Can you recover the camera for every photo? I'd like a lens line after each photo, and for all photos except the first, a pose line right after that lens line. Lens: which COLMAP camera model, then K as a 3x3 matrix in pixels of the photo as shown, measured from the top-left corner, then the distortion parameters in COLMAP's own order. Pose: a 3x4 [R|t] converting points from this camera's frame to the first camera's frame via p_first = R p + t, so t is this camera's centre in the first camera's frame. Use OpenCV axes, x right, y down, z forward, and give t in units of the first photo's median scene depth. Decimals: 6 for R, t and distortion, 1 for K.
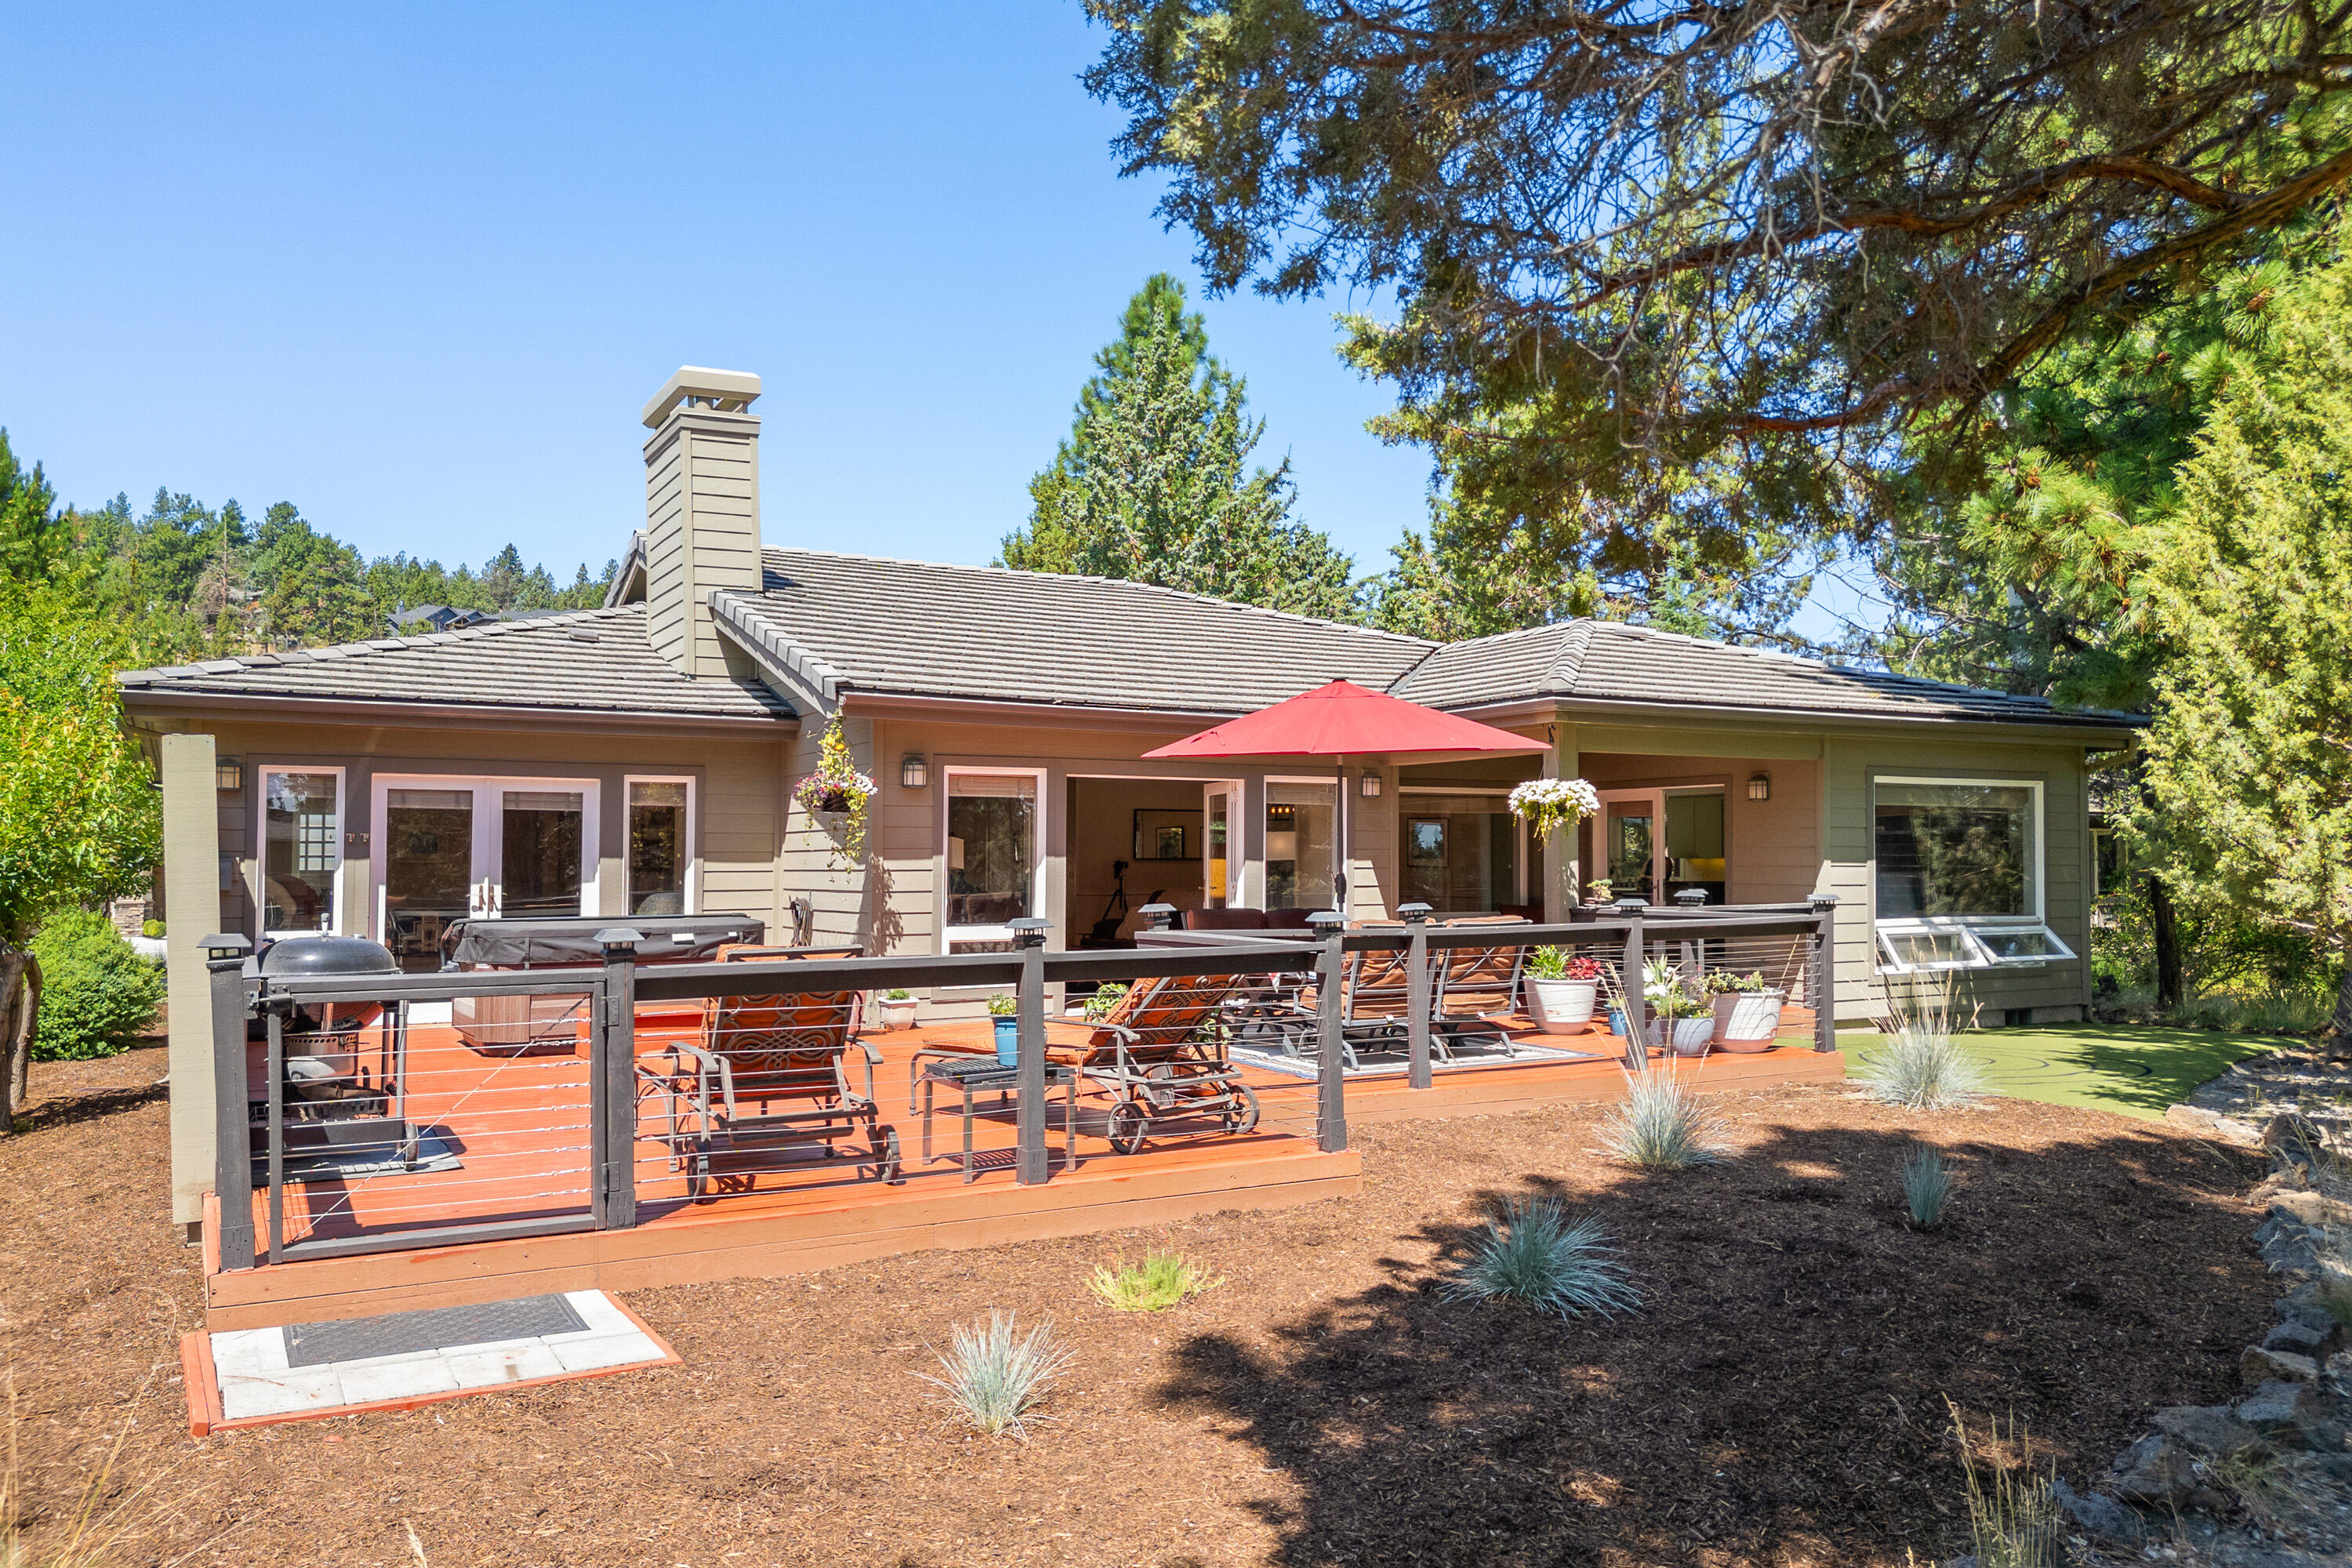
lens RADIAL K [[1652.8, 0, 1175.6], [0, 1652.8, 836.6], [0, 0, 1]] dist [0.021851, -0.019628]
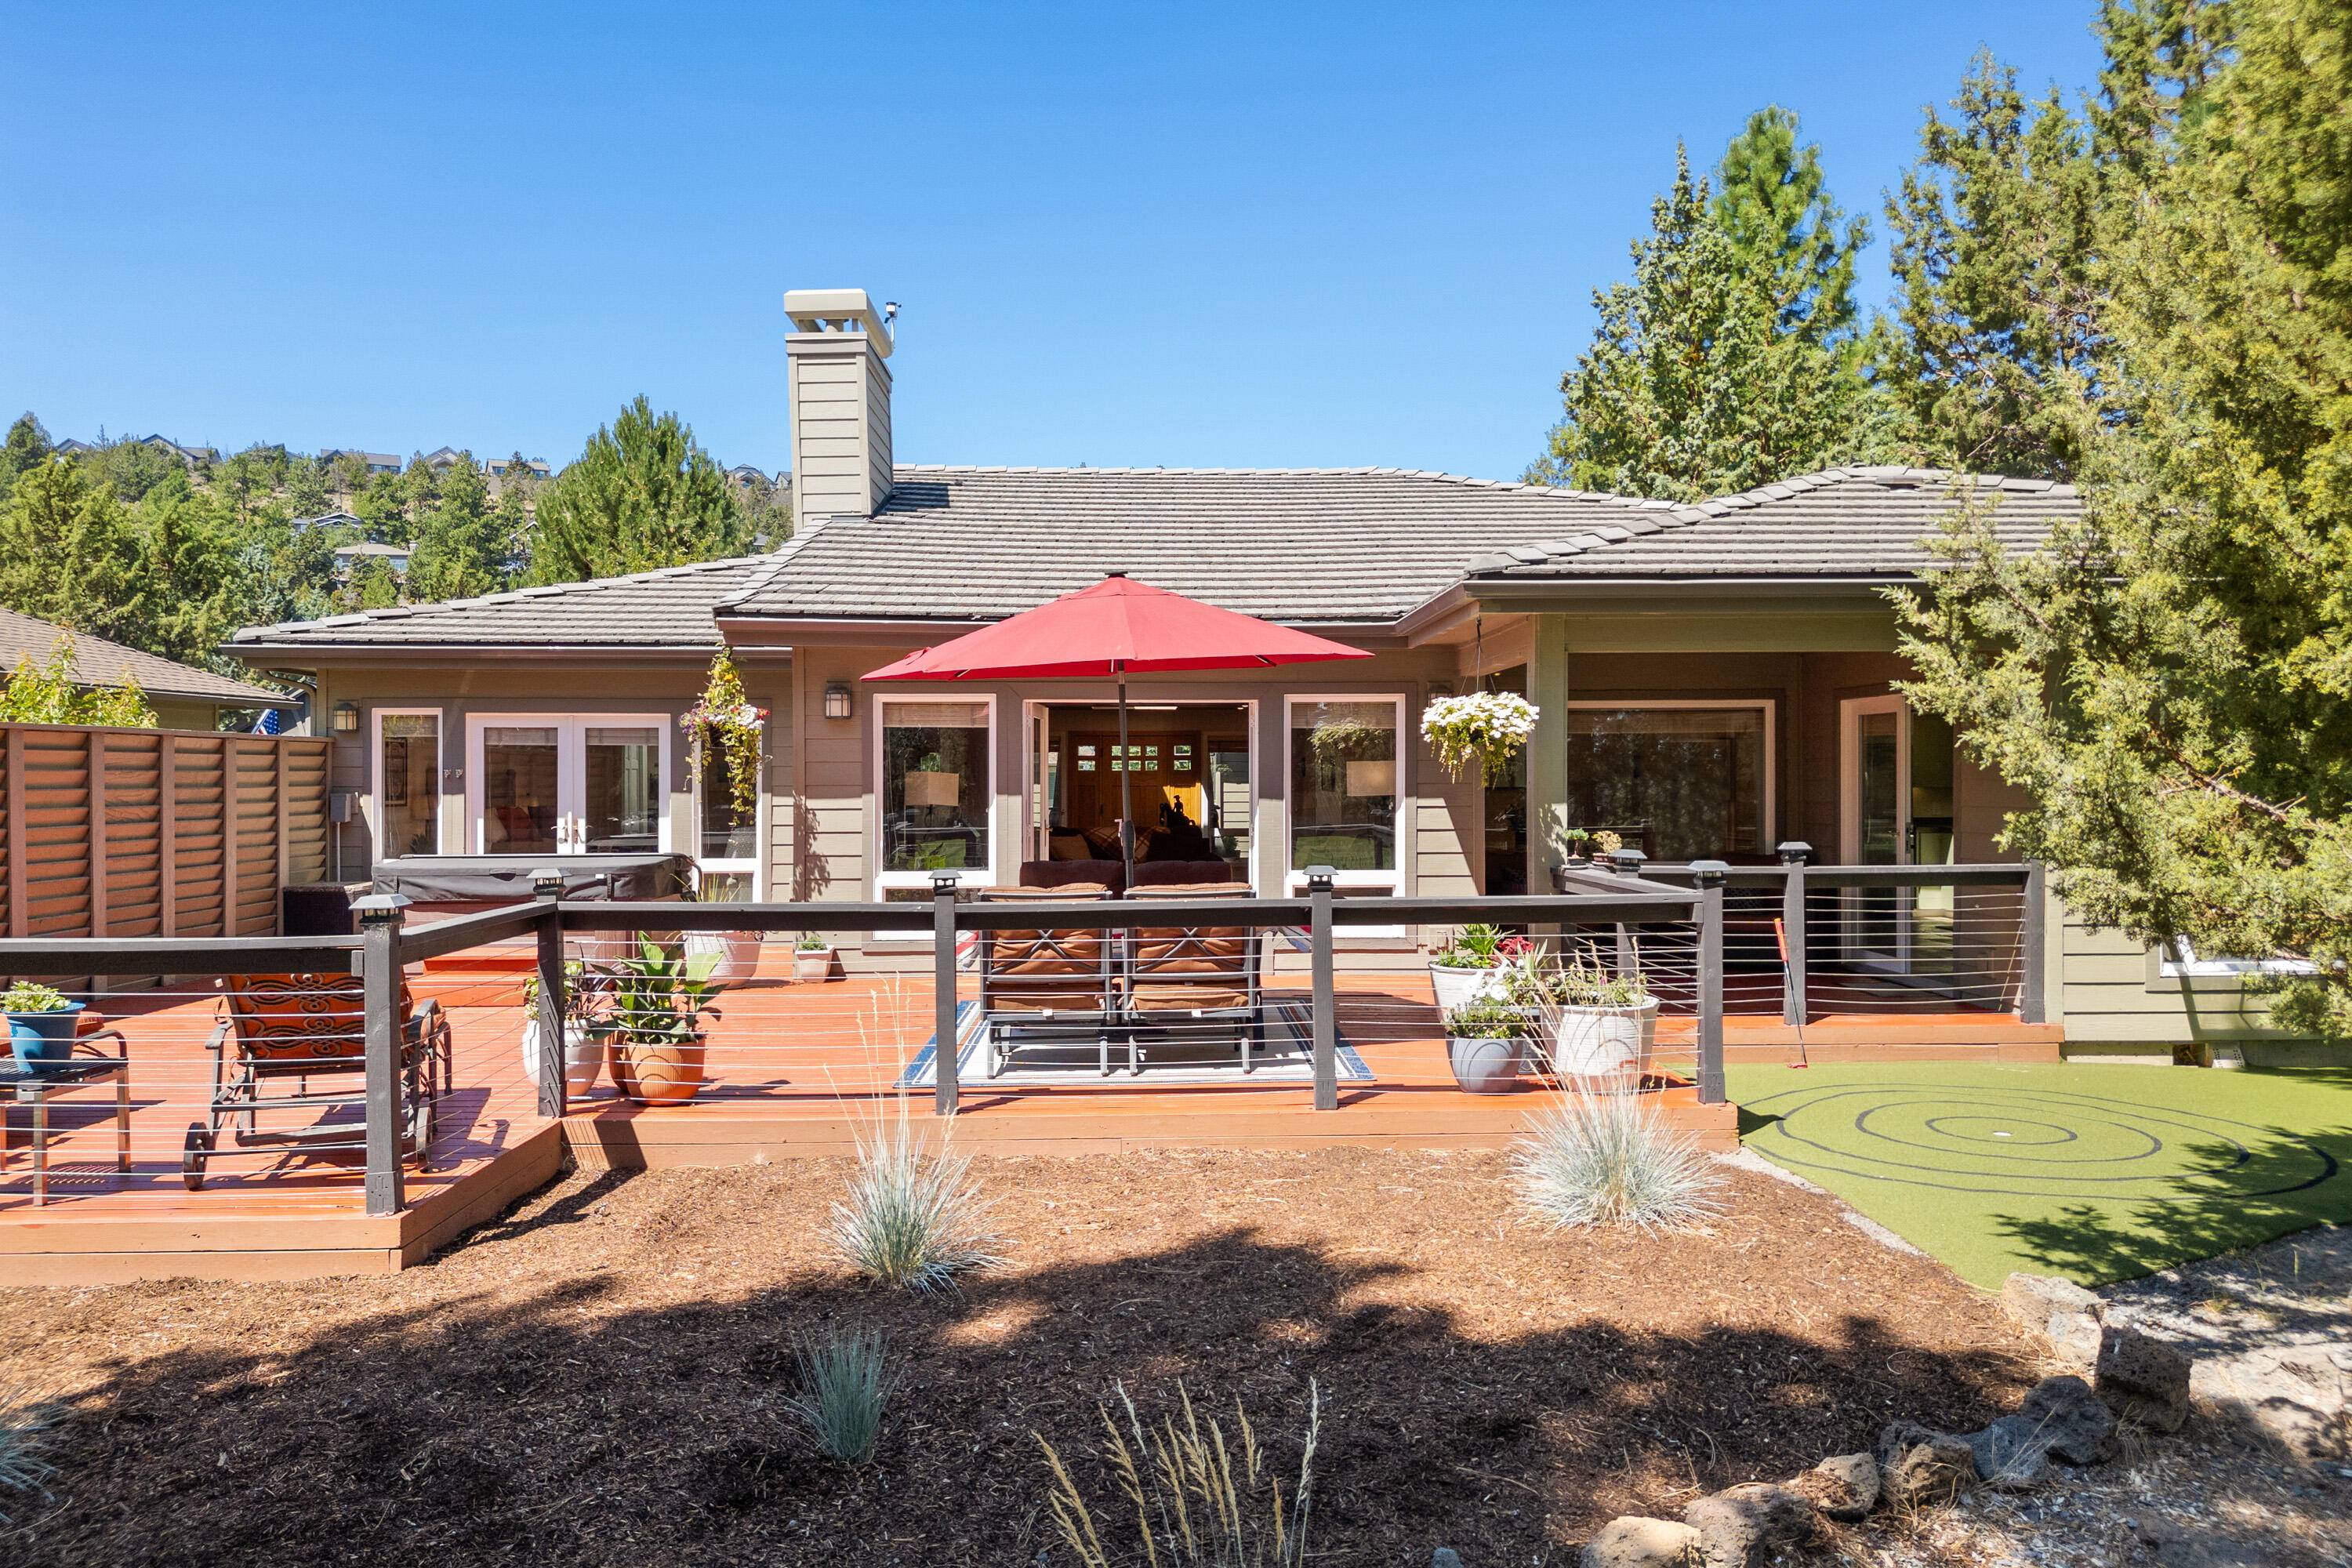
lens RADIAL K [[1652.8, 0, 1182.3], [0, 1652.8, 768.5], [0, 0, 1]] dist [0.021851, -0.019628]
pose [[0.883218, -0.002882, -0.468953, 0.397861], [0.007518, 0.999940, 0.008016, -0.007291], [0.468902, -0.010605, 0.883187, 0.255538]]
